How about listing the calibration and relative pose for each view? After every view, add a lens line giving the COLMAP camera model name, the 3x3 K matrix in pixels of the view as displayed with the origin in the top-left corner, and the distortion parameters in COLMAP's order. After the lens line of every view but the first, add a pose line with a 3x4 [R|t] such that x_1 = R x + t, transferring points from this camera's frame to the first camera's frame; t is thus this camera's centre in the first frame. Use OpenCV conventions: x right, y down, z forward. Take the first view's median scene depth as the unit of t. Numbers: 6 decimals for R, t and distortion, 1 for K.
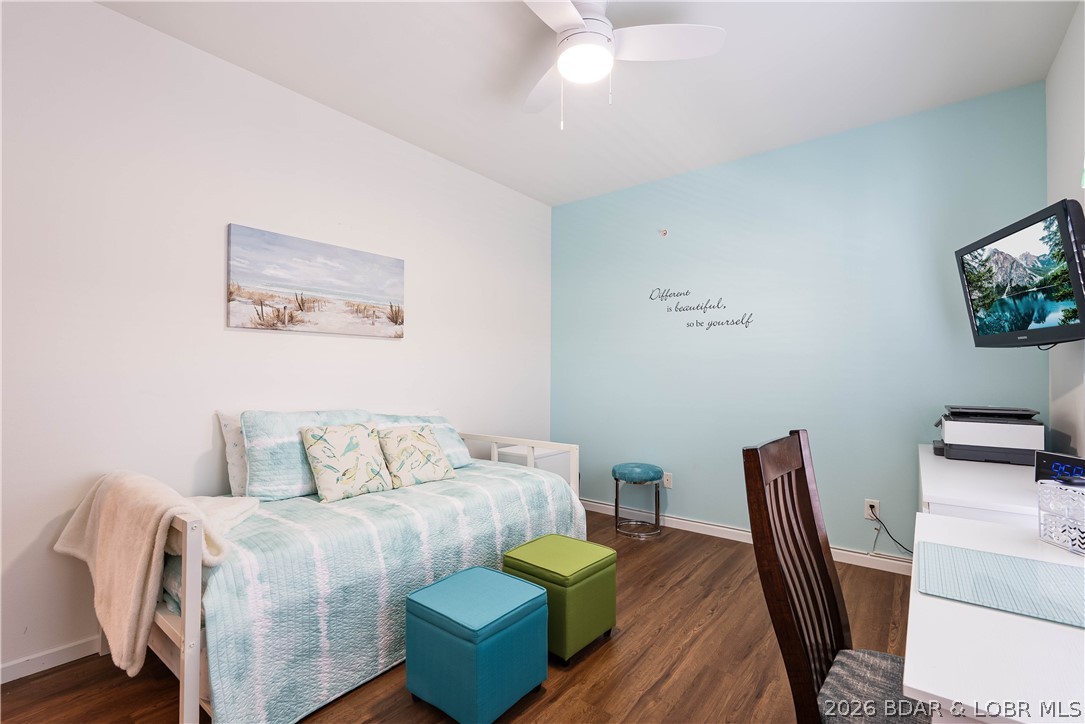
lens RADIAL K [[485.8, 0, 536.9], [0, 485.8, 358.0], [0, 0, 1]] dist [-0.008777, 0.001960]
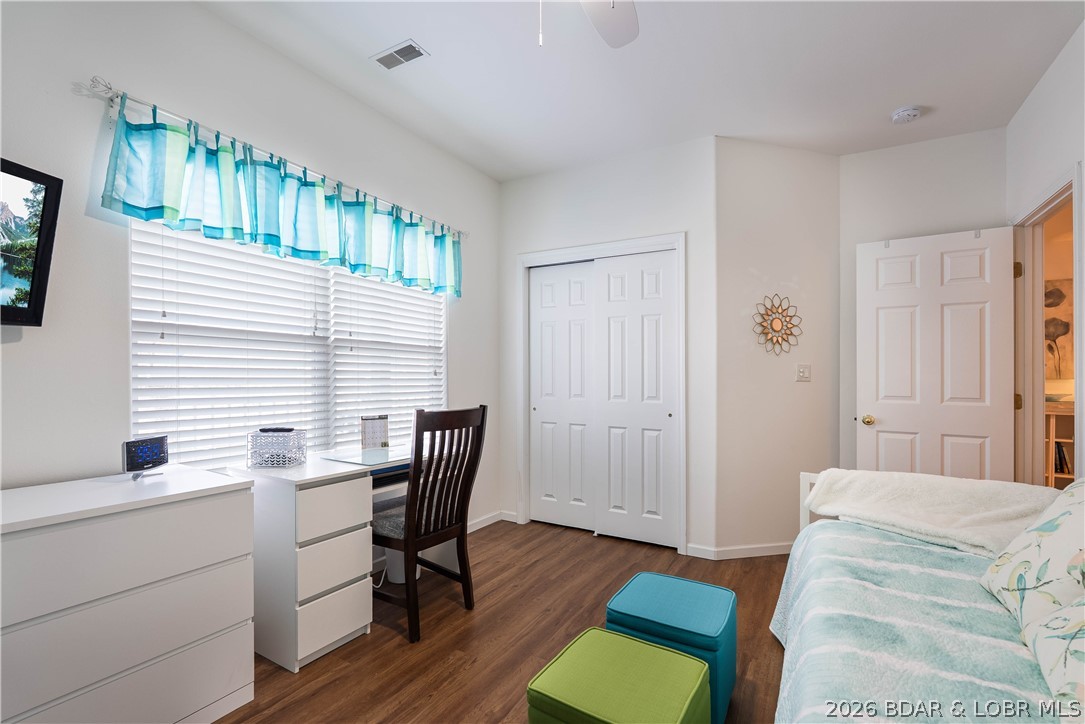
lens RADIAL K [[485.8, 0, 540.1], [0, 485.8, 370.6], [0, 0, 1]] dist [-0.008777, 0.001960]
pose [[-0.986444, -0.020414, -0.162821, 0.275039], [-0.013893, 0.999059, -0.041086, 0.056908], [0.163507, -0.038267, -0.985800, 1.702118]]
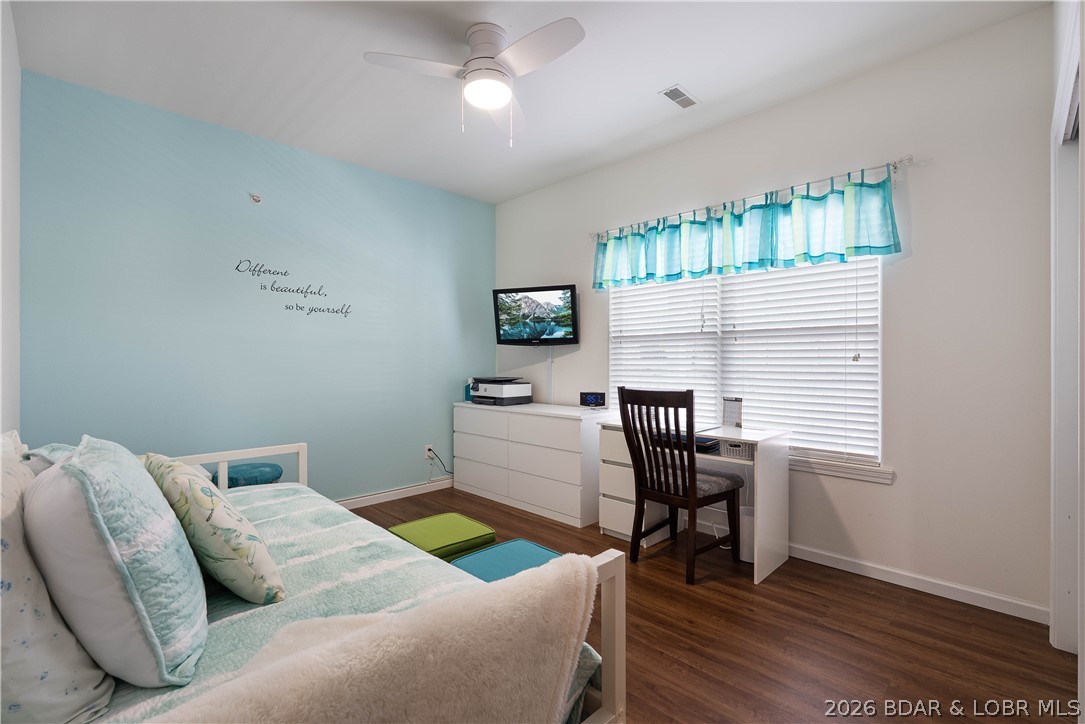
lens RADIAL K [[485.8, 0, 548.8], [0, 485.8, 364.6], [0, 0, 1]] dist [-0.008777, 0.001960]
pose [[0.096471, -0.008070, 0.995303, -1.032281], [-0.028676, 0.999529, 0.010884, 0.030237], [-0.994923, -0.029592, 0.096194, 0.731566]]
